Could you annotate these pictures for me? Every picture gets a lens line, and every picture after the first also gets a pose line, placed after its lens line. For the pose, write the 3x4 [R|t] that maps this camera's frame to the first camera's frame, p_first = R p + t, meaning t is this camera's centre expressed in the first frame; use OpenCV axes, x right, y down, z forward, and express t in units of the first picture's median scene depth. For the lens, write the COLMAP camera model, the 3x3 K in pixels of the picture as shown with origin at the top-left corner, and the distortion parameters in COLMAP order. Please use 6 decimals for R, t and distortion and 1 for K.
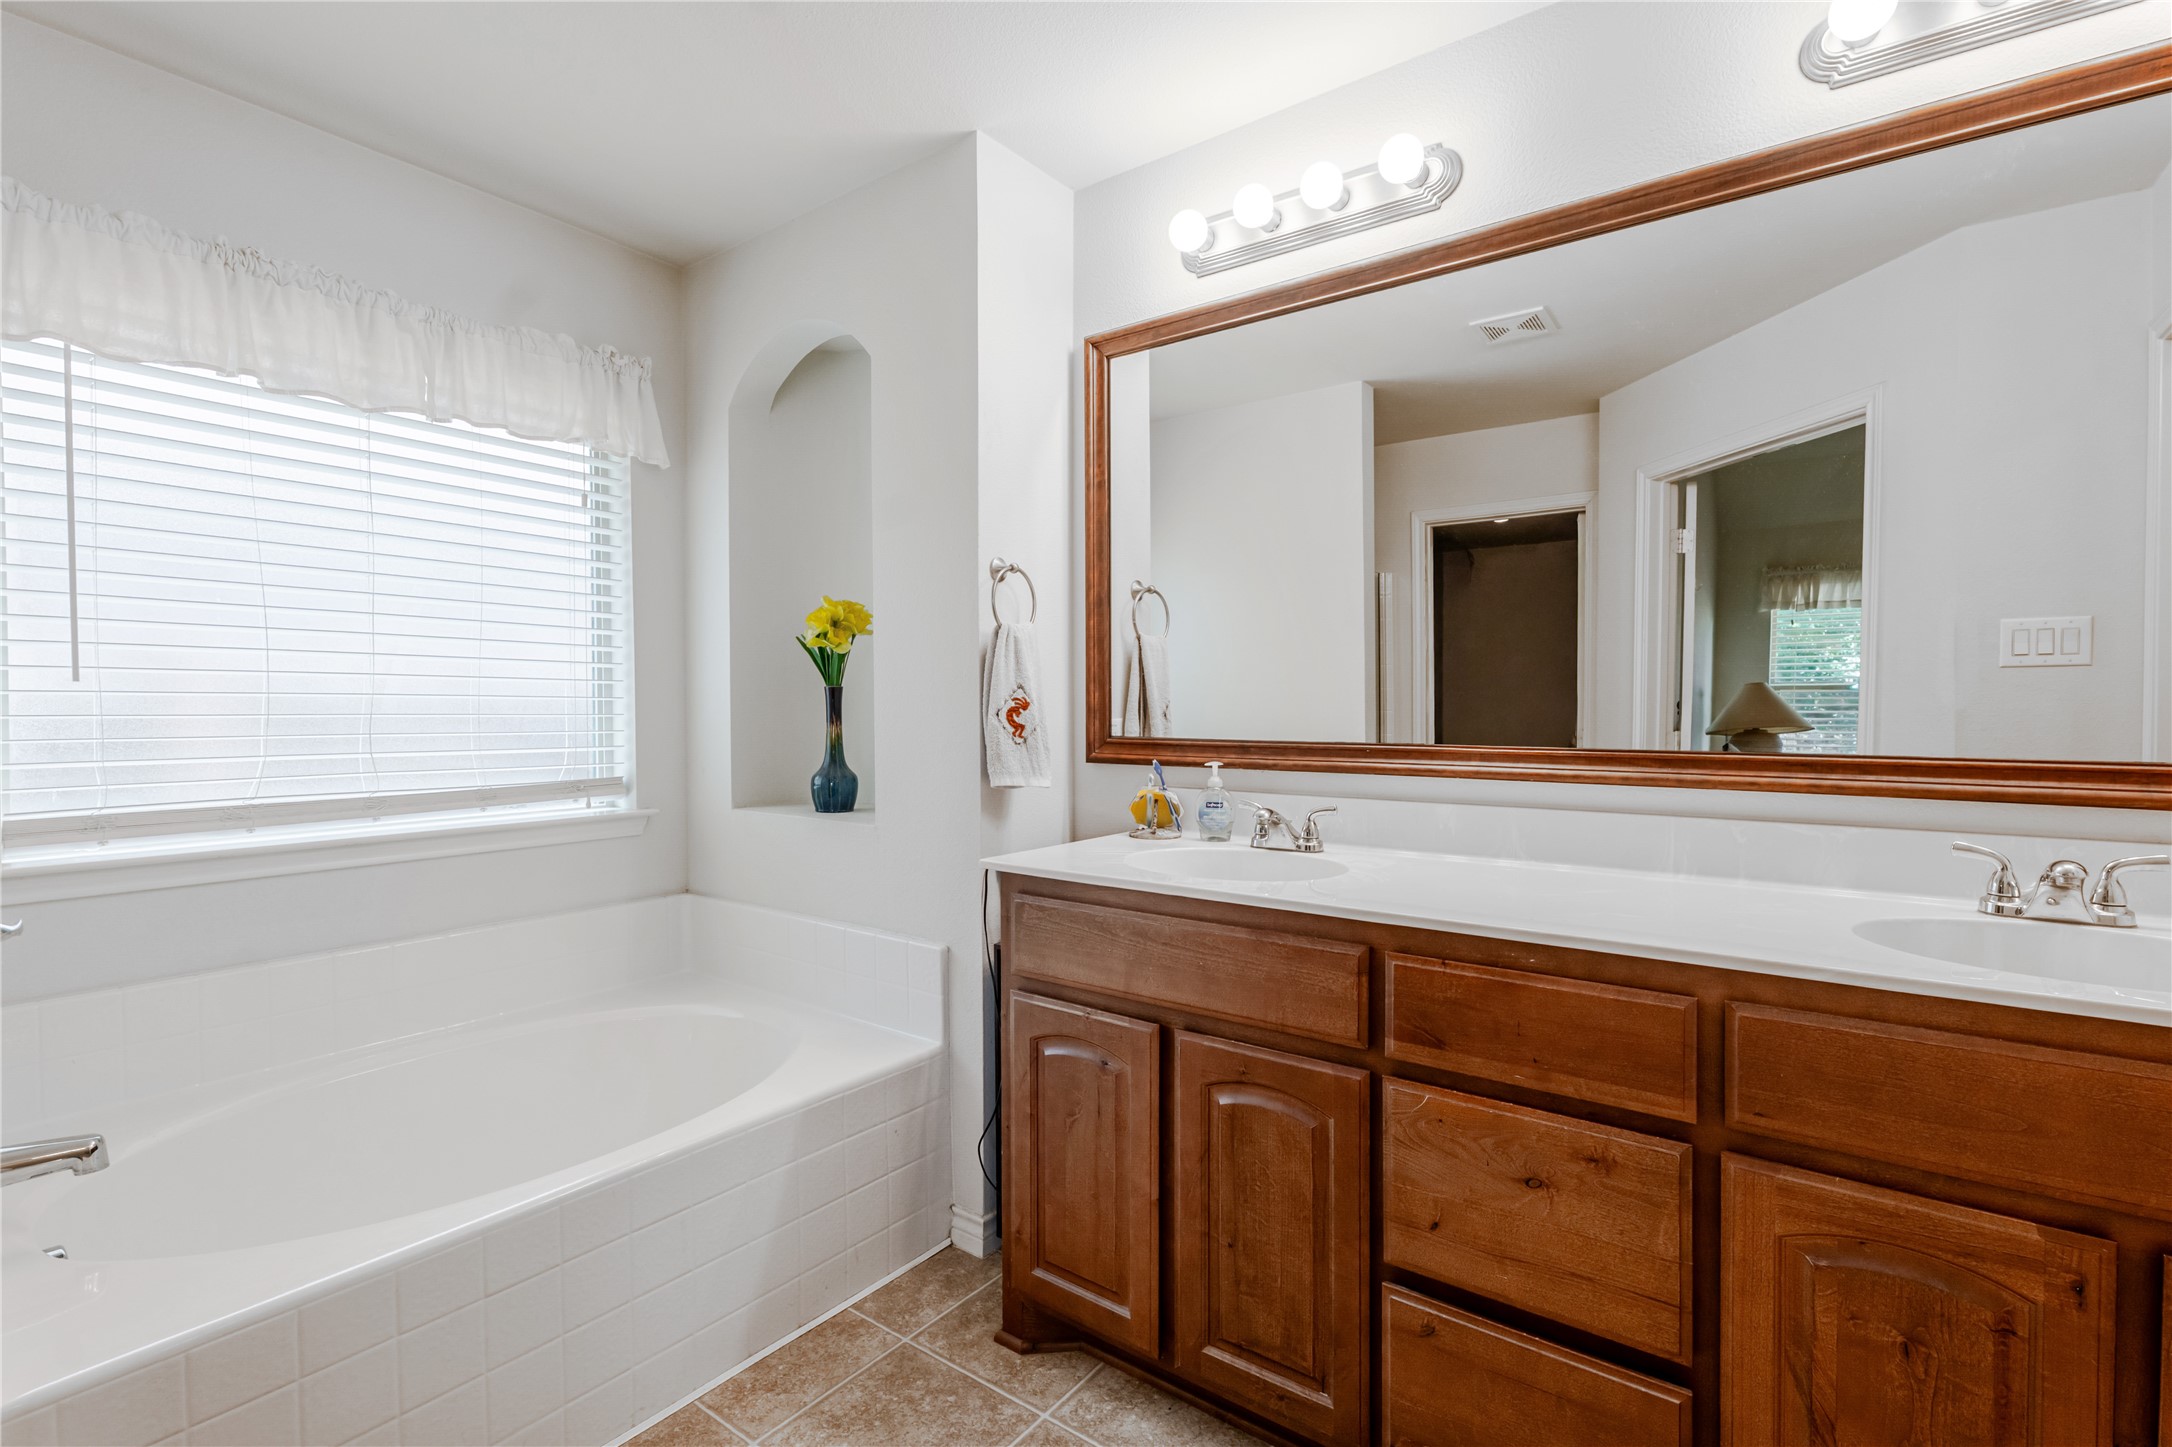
lens RADIAL K [[1005.4, 0, 1088.7], [0, 1005.4, 719.1], [0, 0, 1]] dist [-0.000965, 0.002438]
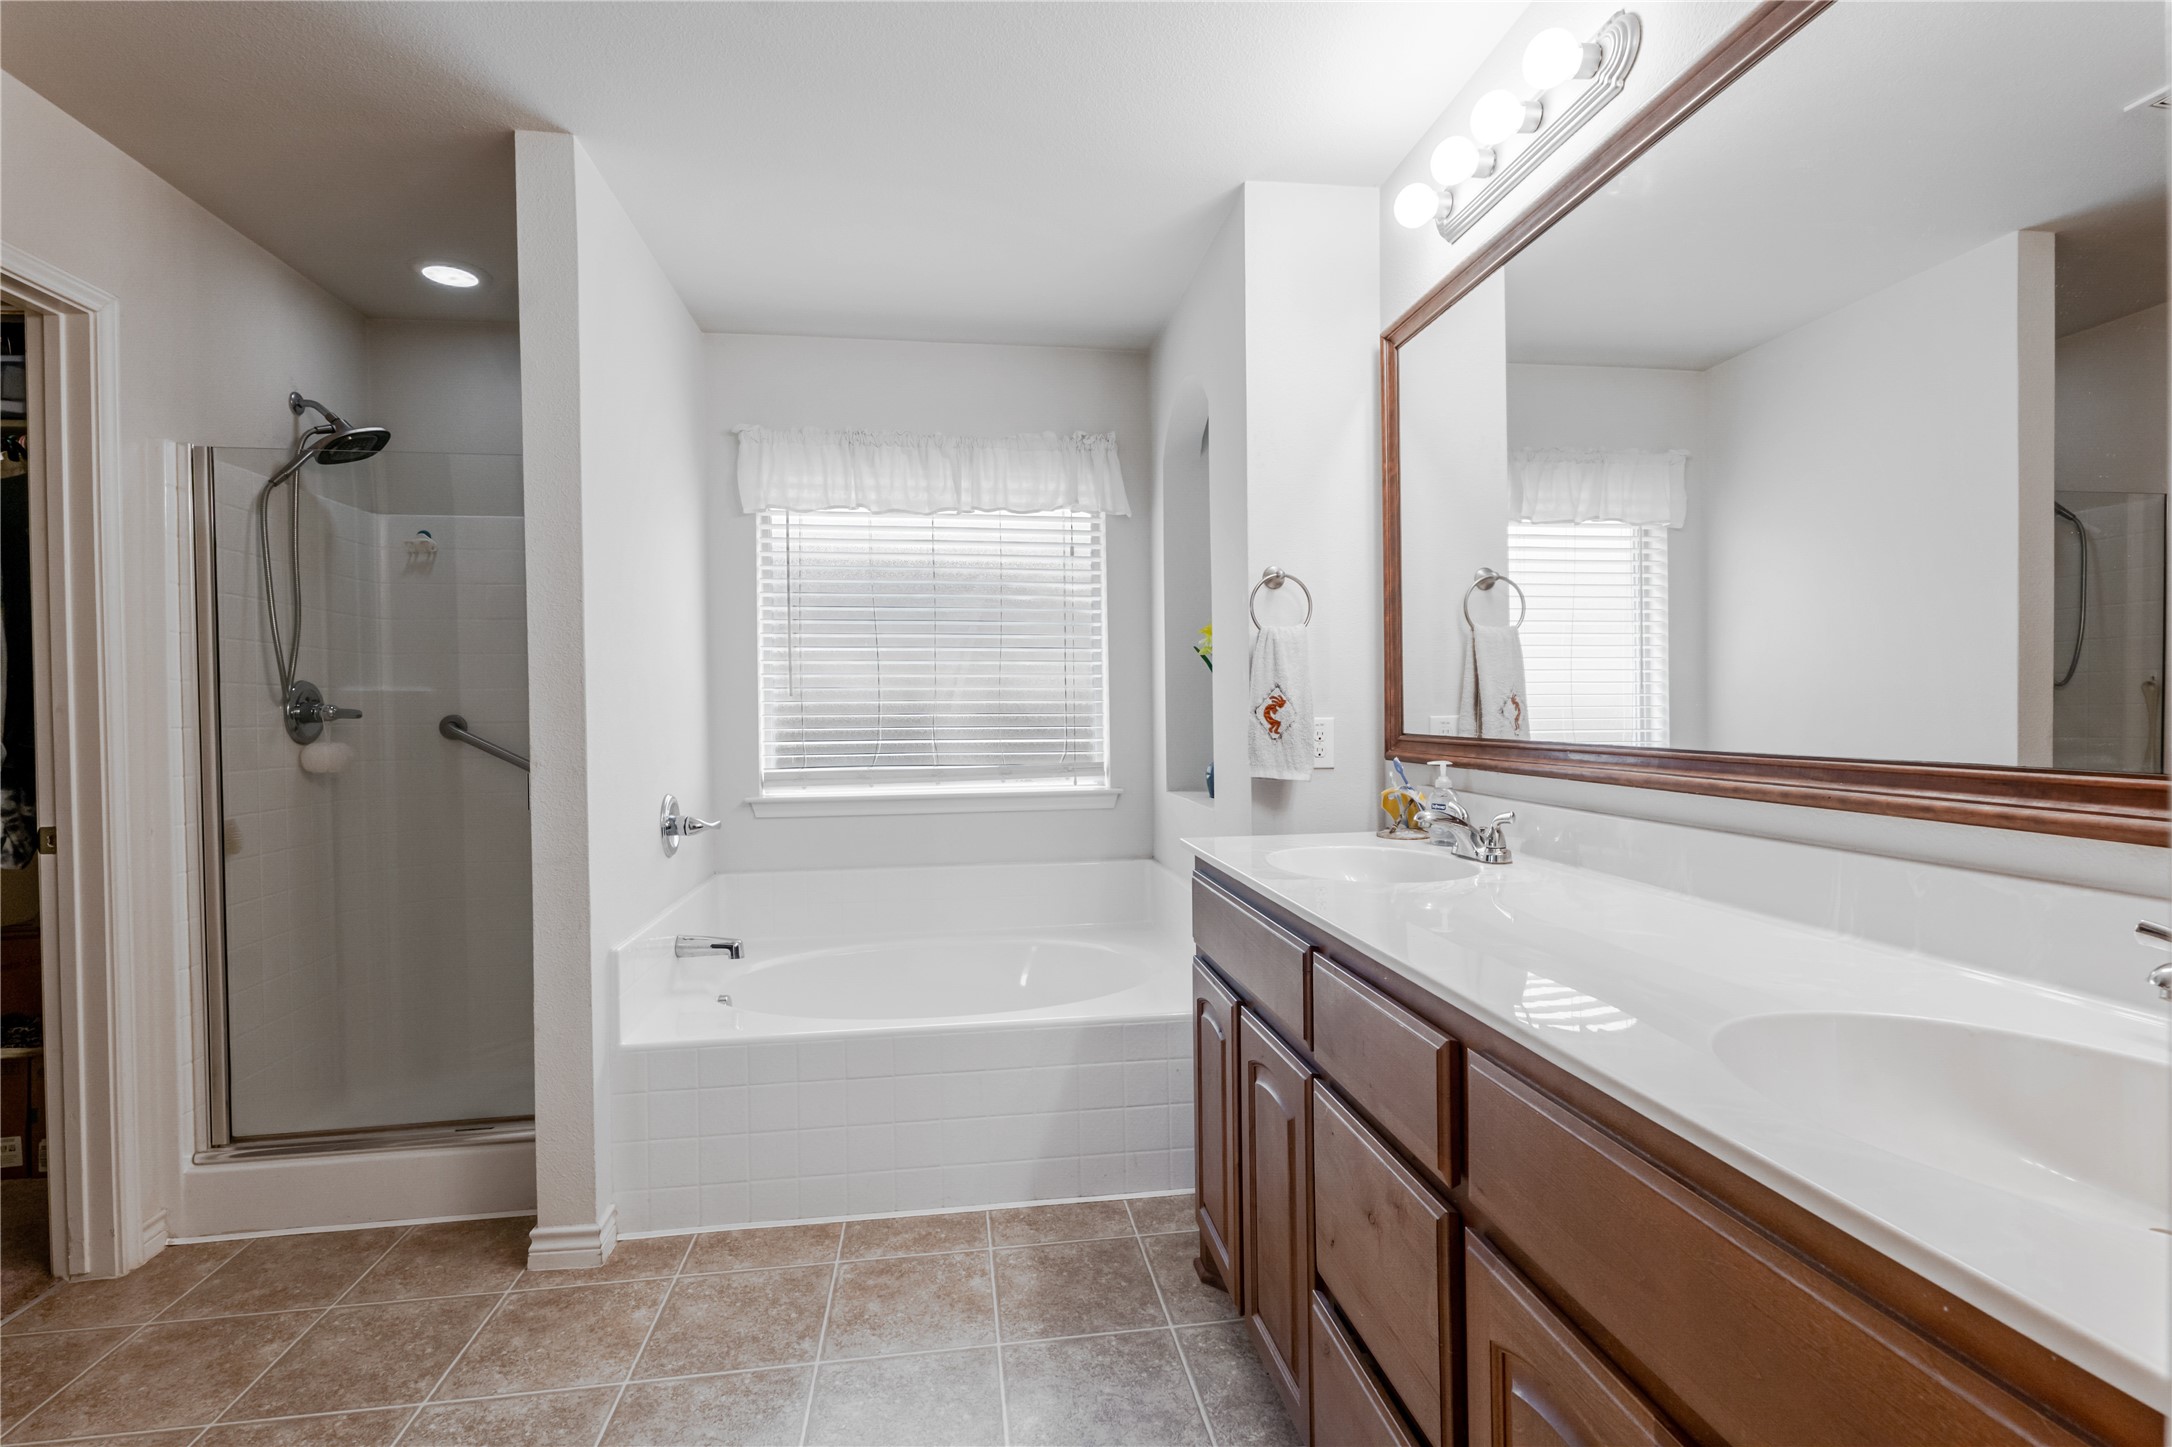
lens RADIAL K [[1005.4, 0, 1082.6], [0, 1005.4, 720.6], [0, 0, 1]] dist [-0.000965, 0.002438]
pose [[0.704199, 0.001470, -0.710001, 0.545454], [-0.001560, 0.999999, 0.000523, 0.004730], [0.710001, 0.000740, 0.704201, 0.099528]]
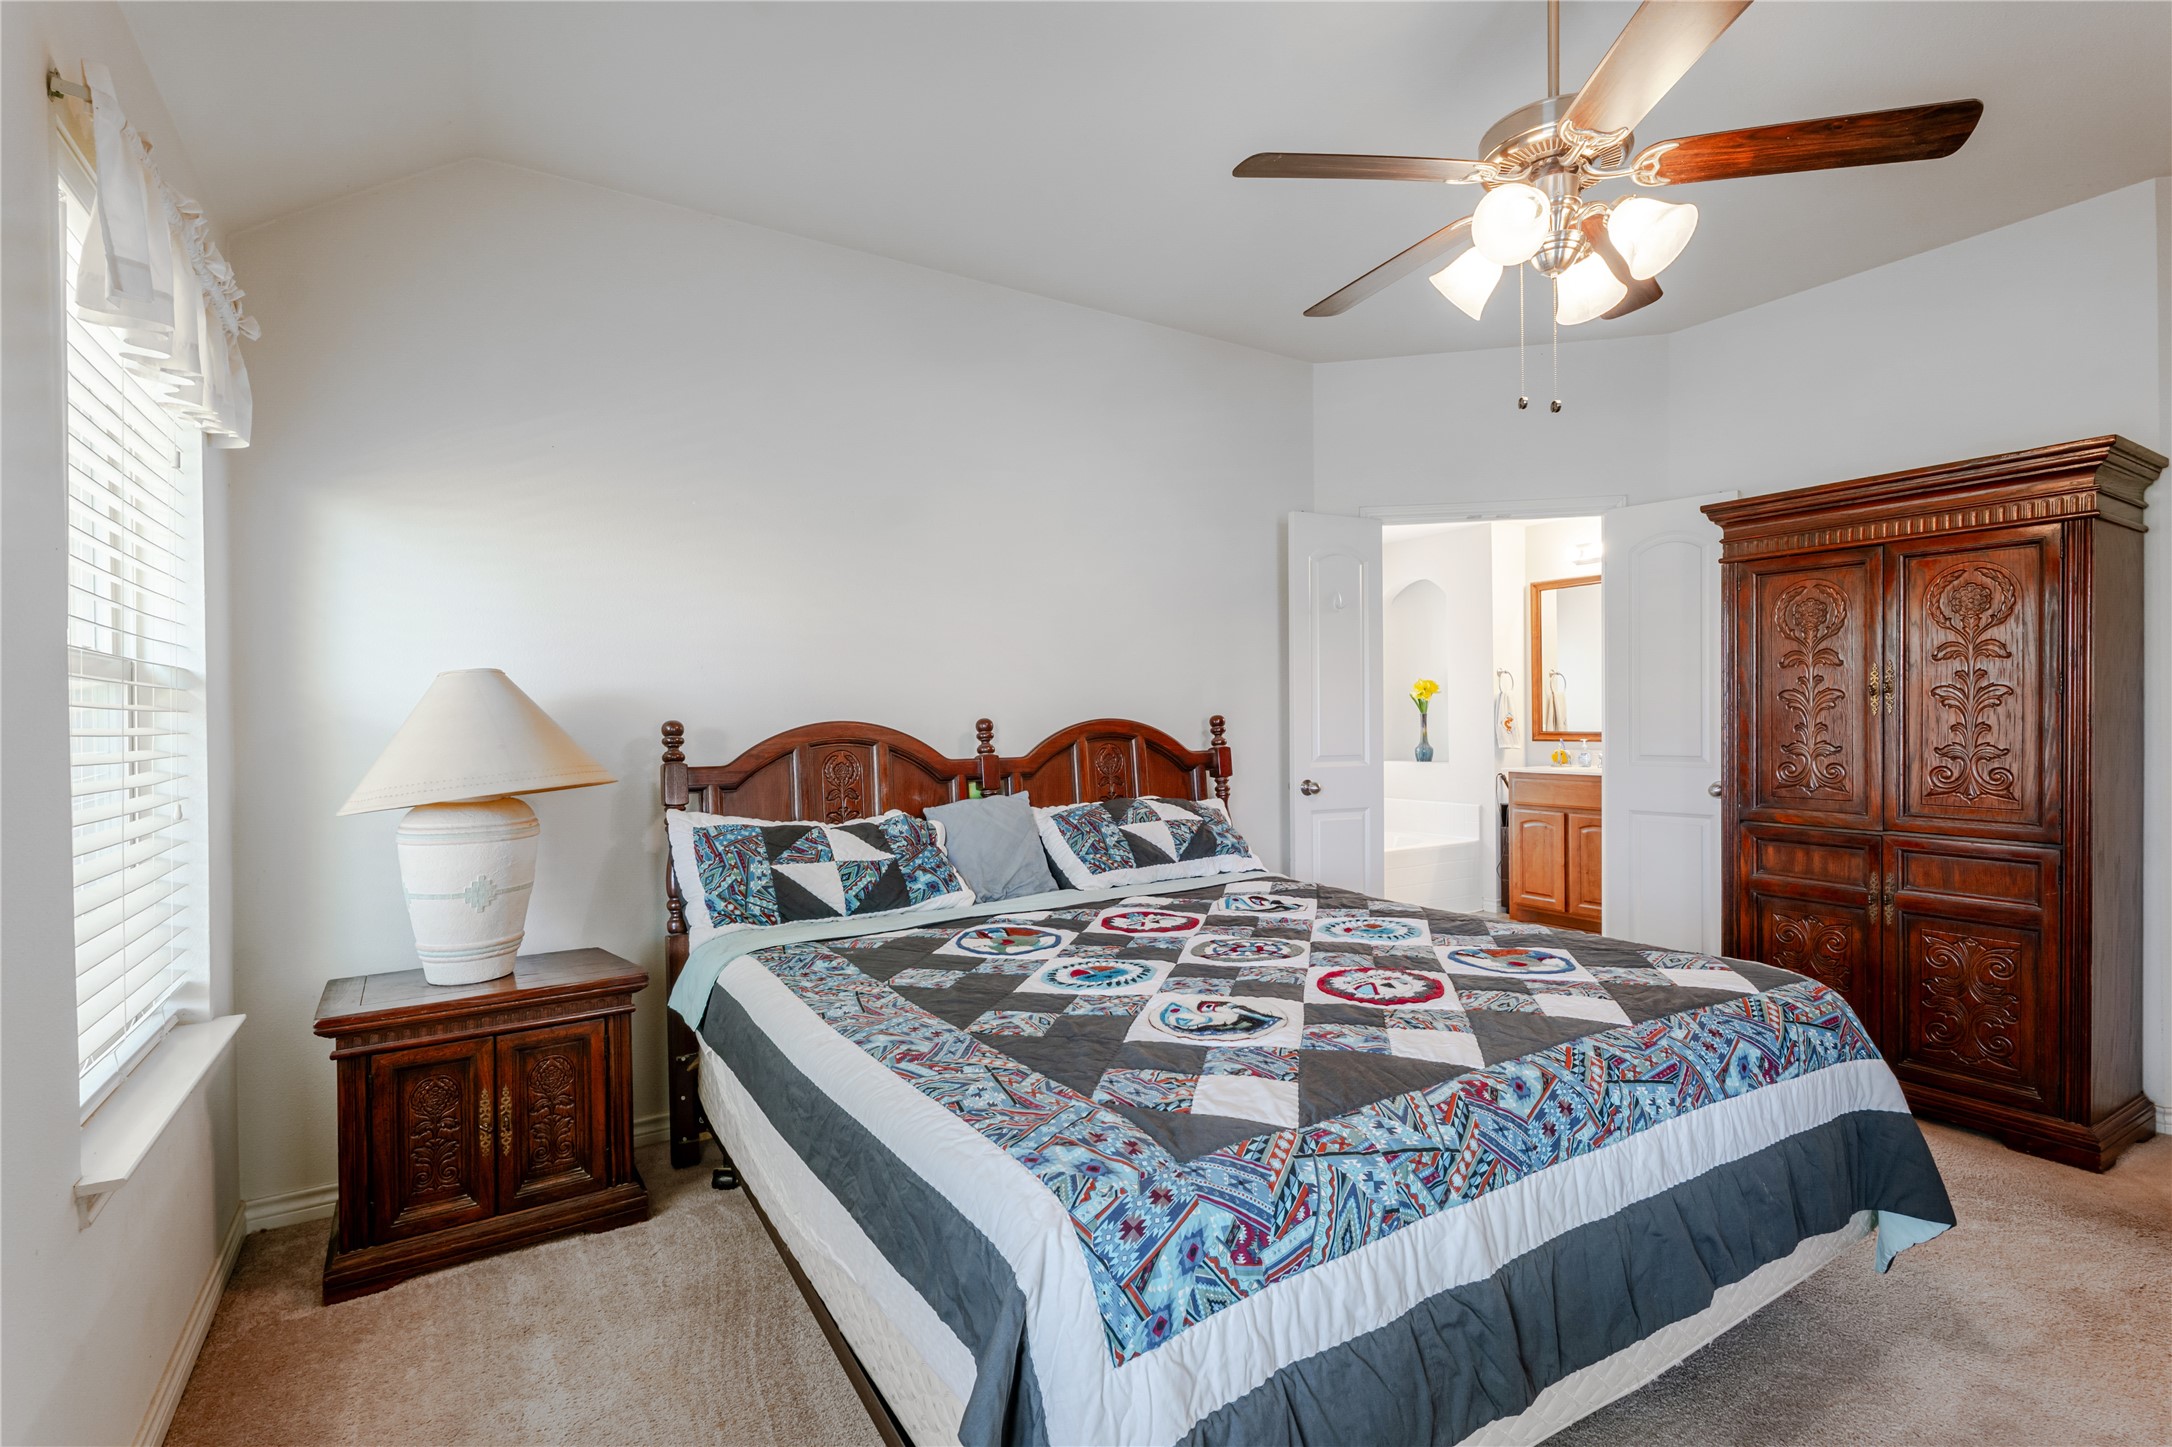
lens RADIAL K [[1005.4, 0, 1081.5], [0, 1005.4, 726.0], [0, 0, 1]] dist [-0.000965, 0.002438]
pose [[0.932219, -0.009831, -0.361761, -0.168655], [0.006696, 0.999928, -0.009919, 0.024446], [0.361832, 0.006824, 0.932218, -2.133987]]
